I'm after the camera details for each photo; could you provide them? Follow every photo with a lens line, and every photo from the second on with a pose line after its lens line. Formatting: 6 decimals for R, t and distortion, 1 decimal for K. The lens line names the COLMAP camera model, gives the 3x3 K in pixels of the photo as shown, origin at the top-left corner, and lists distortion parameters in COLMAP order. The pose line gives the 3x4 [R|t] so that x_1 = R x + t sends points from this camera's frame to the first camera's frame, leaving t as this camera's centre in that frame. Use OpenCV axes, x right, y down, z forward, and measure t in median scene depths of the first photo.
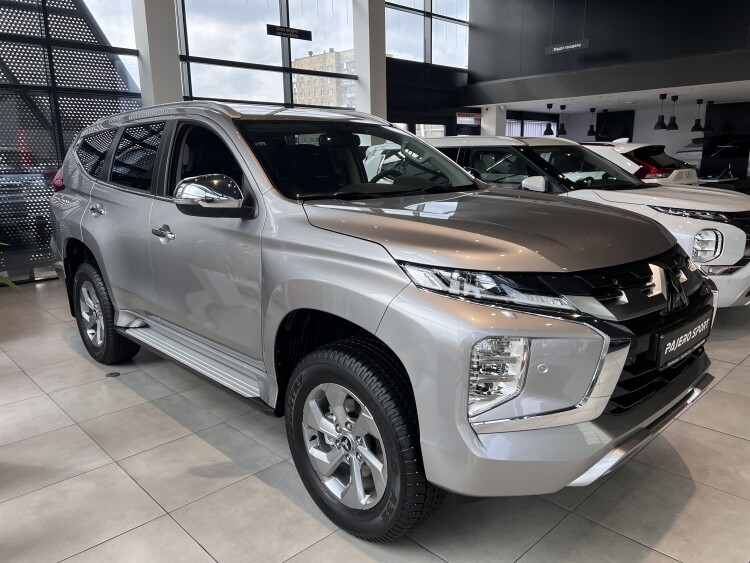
lens RADIAL K [[566.6, 0, 369.8], [0, 566.6, 277.0], [0, 0, 1]] dist [0.044028, -0.040100]
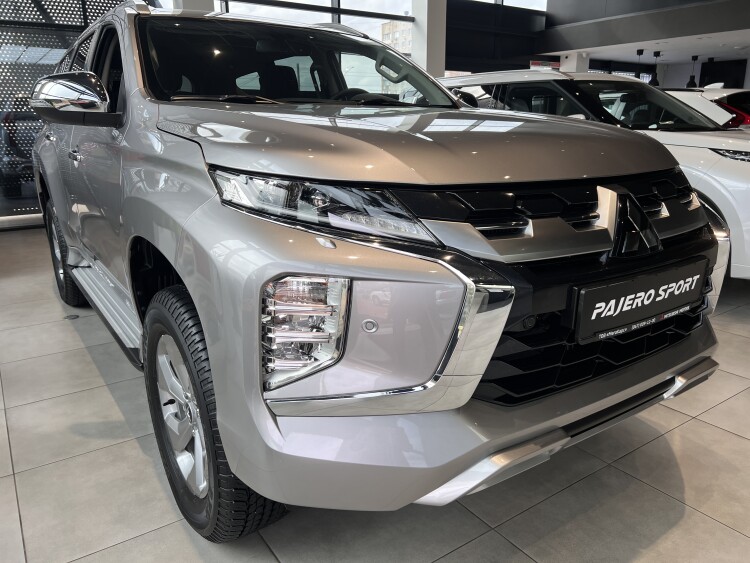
lens RADIAL K [[566.6, 0, 369.8], [0, 566.6, 277.0], [0, 0, 1]] dist [0.044028, -0.040100]
pose [[0.987170, 0.051785, -0.151043, 0.278246], [-0.043107, 0.997257, 0.060174, 0.045519], [0.153745, -0.052891, 0.986694, 0.250991]]
